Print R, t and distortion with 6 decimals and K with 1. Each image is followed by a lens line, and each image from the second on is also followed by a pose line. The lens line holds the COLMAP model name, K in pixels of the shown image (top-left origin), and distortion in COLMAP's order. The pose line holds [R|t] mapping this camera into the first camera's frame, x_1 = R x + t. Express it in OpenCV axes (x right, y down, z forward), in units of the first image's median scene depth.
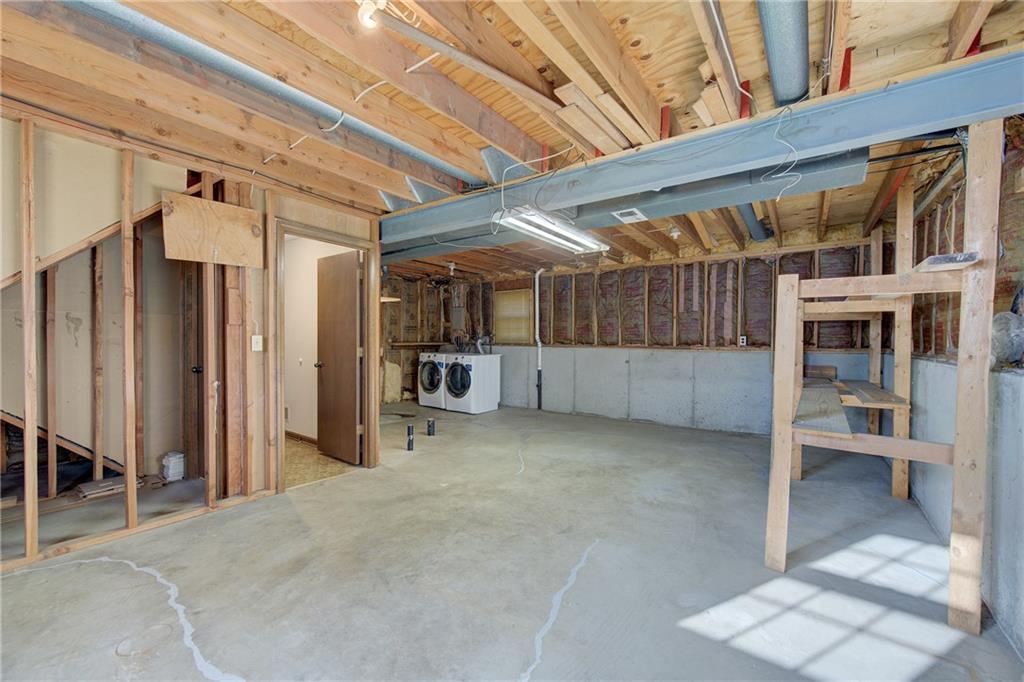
lens RADIAL K [[408.1, 0, 506.5], [0, 408.1, 346.5], [0, 0, 1]] dist [0.000278, -0.000148]
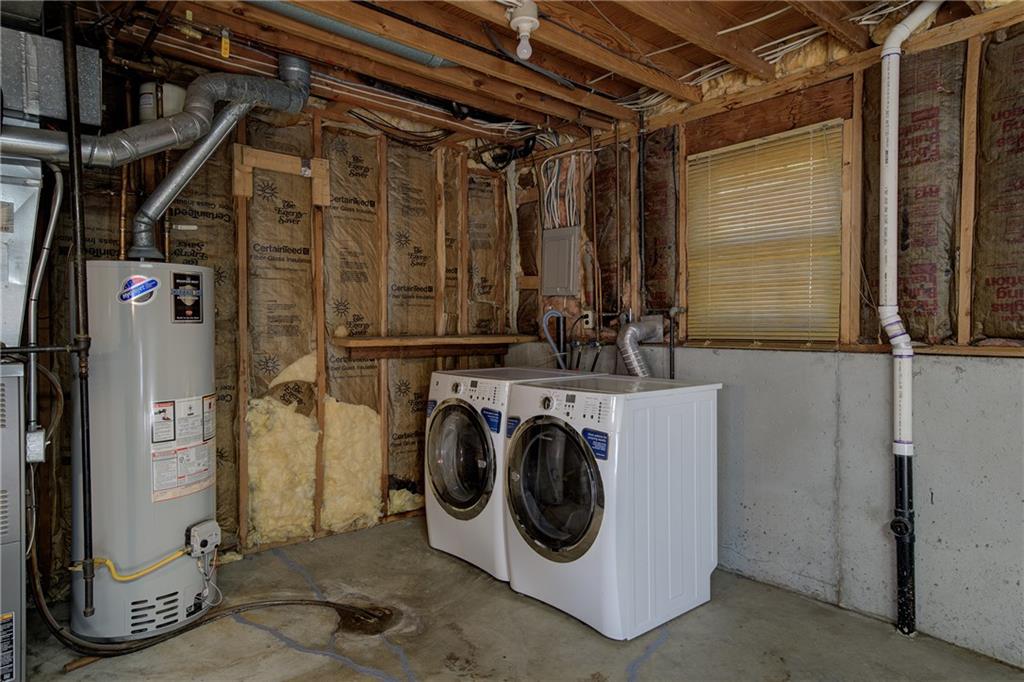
lens RADIAL K [[621.1, 0, 512.4], [0, 621.1, 339.4], [0, 0, 1]] dist [0.009503, 0.001319]
pose [[0.976168, -0.001843, -0.217009, -0.053266], [0.002695, 0.999990, 0.003630, -0.009734], [0.217000, -0.004128, 0.976163, 0.553134]]
